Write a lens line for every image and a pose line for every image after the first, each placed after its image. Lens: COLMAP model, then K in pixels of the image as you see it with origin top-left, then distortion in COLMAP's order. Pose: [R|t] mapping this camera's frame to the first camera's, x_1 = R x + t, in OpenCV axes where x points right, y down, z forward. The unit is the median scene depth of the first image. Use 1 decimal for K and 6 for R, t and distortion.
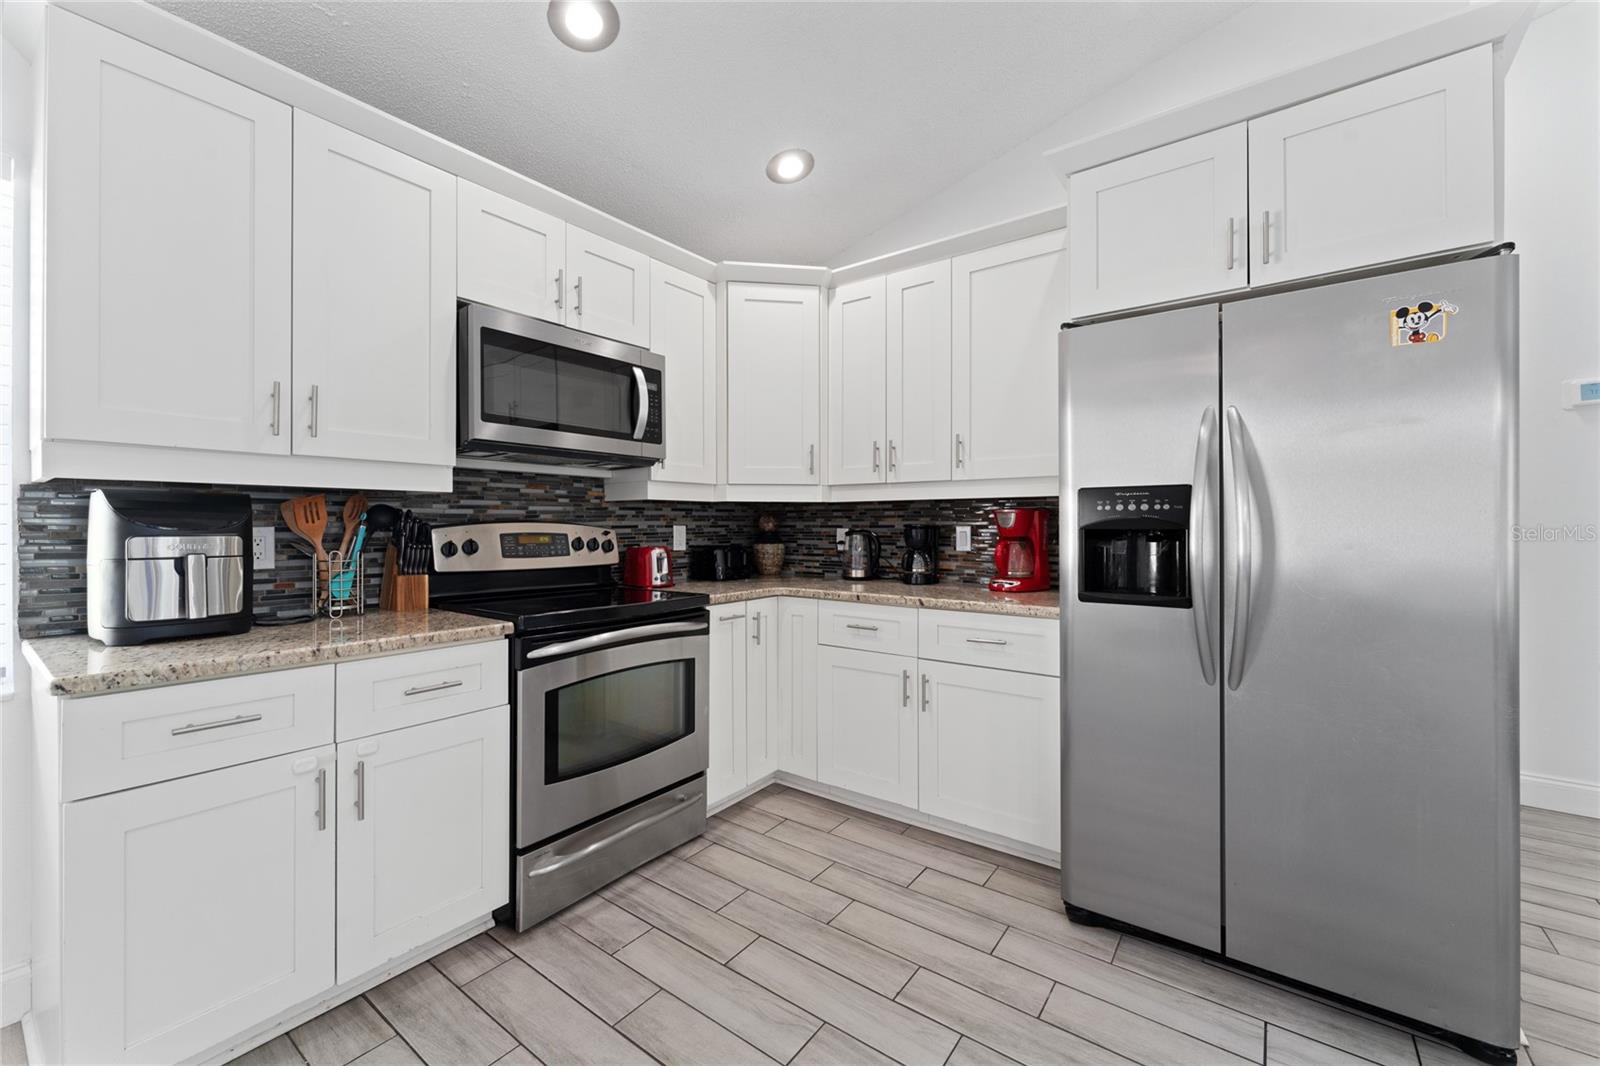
lens RADIAL K [[637.6, 0, 800.3], [0, 637.6, 524.3], [0, 0, 1]] dist [-0.001605, -0.001494]
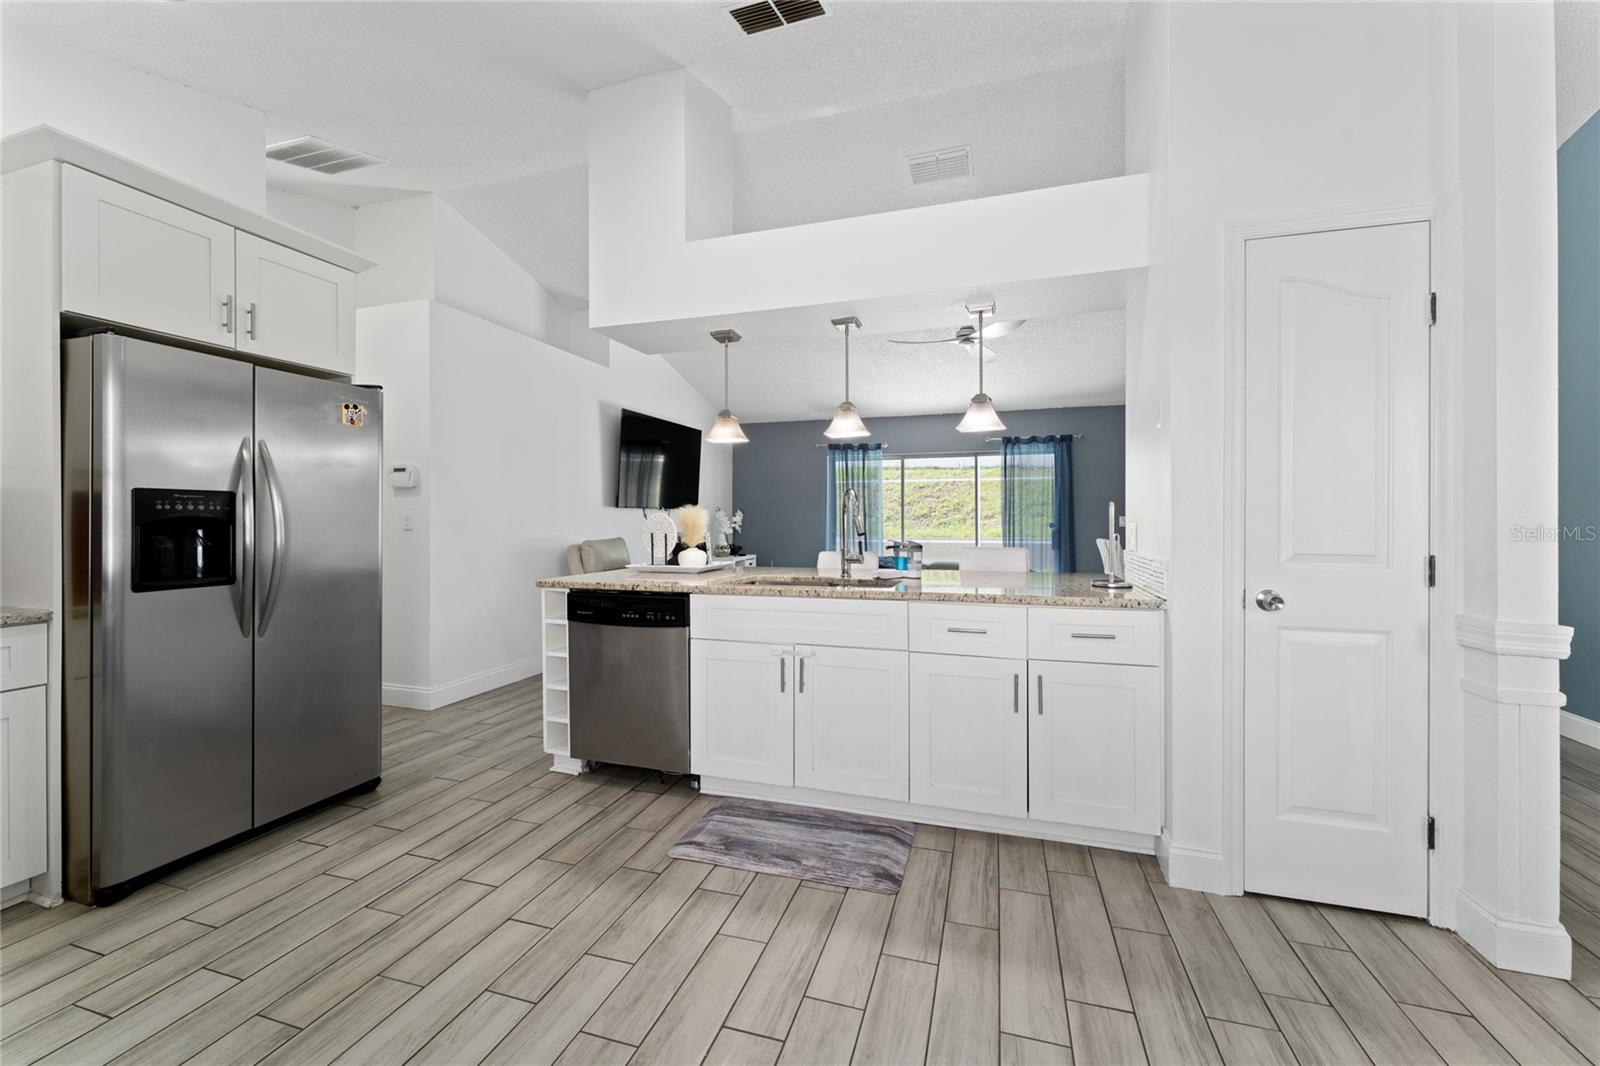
lens RADIAL K [[637.6, 0, 794.0], [0, 637.6, 524.7], [0, 0, 1]] dist [-0.001605, -0.001494]
pose [[-0.319714, -0.000627, 0.947514, -0.805543], [0.001002, 0.999999, 0.001000, 0.005063], [-0.947513, 0.001269, -0.319713, 0.245230]]
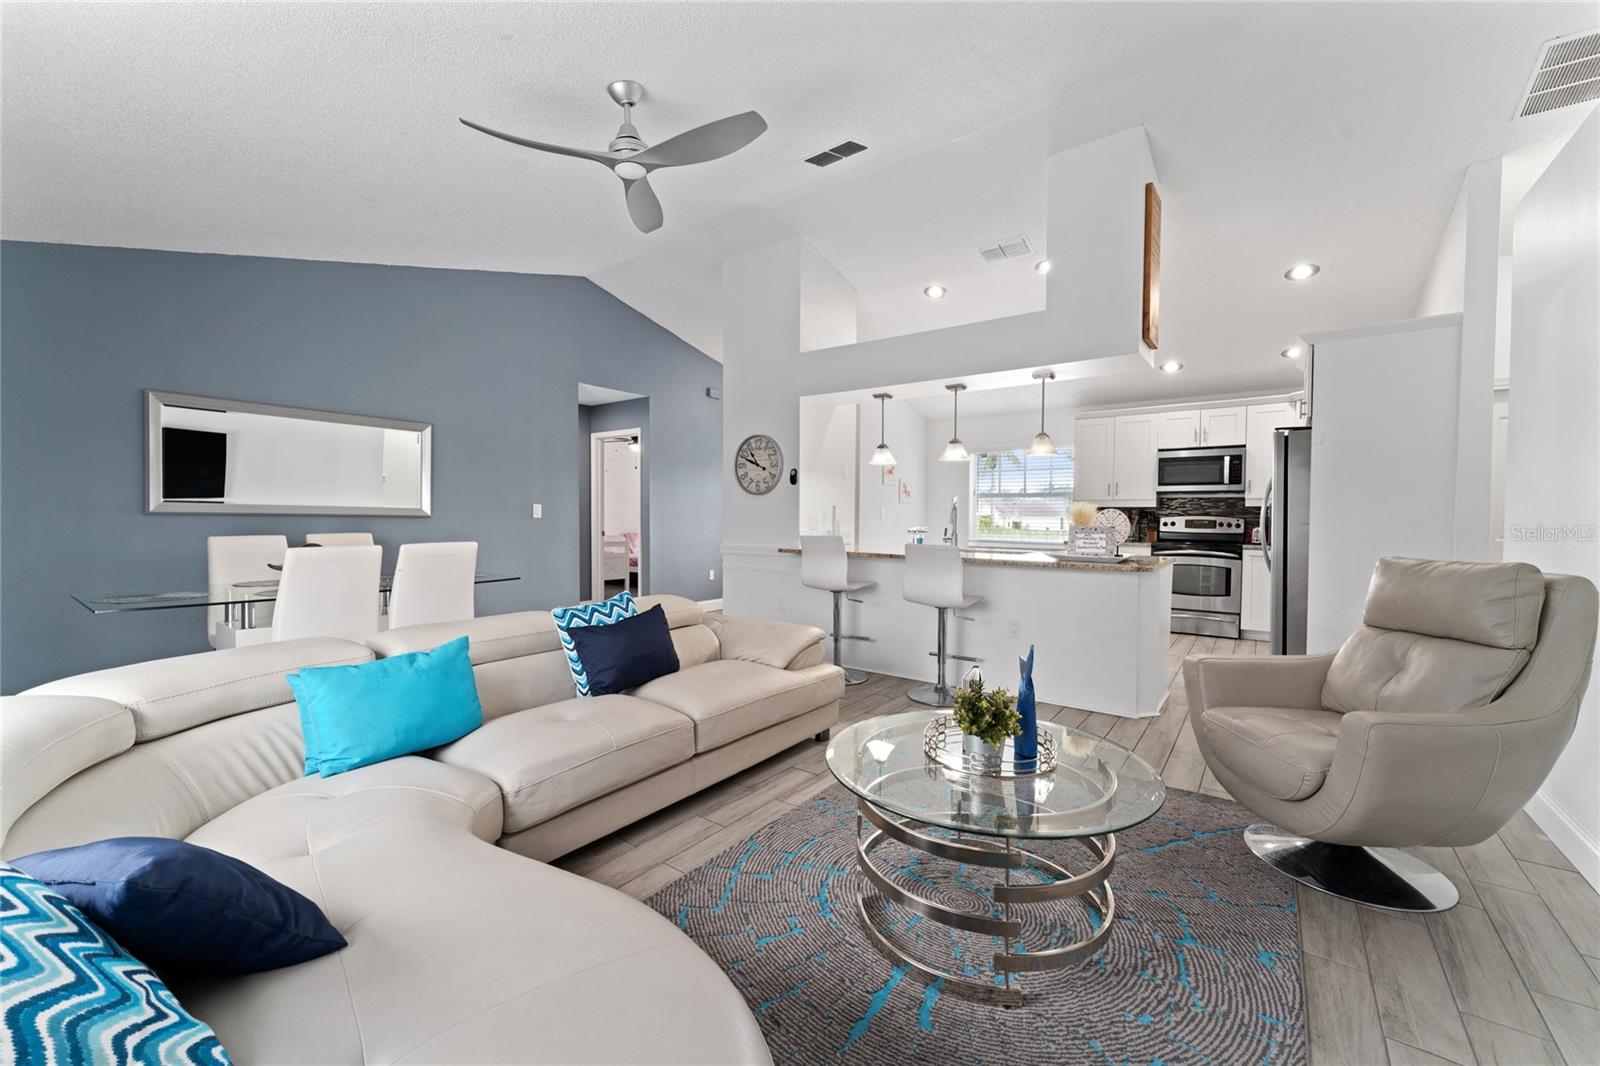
lens RADIAL K [[637.6, 0, 801.8], [0, 637.6, 526.3], [0, 0, 1]] dist [-0.001605, -0.001494]
pose [[0.002816, 0.021278, -0.999770, 2.659515], [-0.004319, 0.999765, 0.021266, -0.010257], [0.999987, 0.004258, 0.002907, -0.835730]]
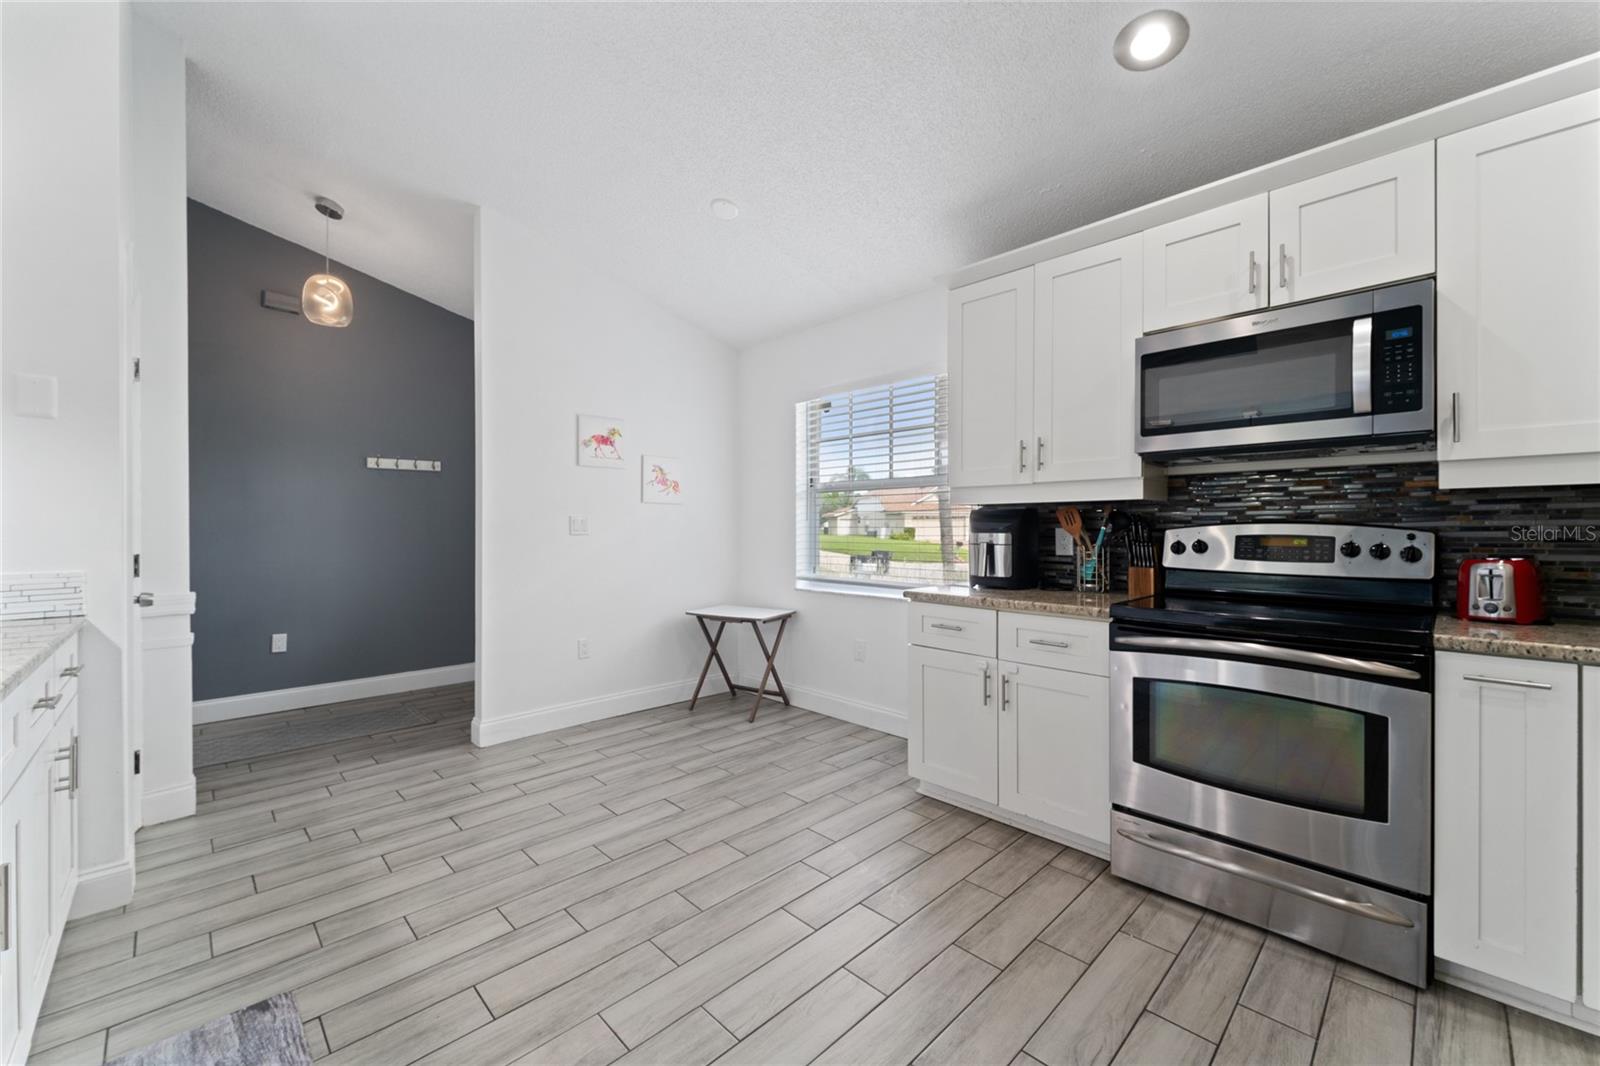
lens RADIAL K [[637.6, 0, 800.5], [0, 637.6, 525.7], [0, 0, 1]] dist [-0.001605, -0.001494]
pose [[-0.159594, -0.002980, -0.987178, 0.682007], [0.002695, 0.999990, -0.003454, 0.001649], [0.987179, -0.003212, -0.159585, 0.524295]]
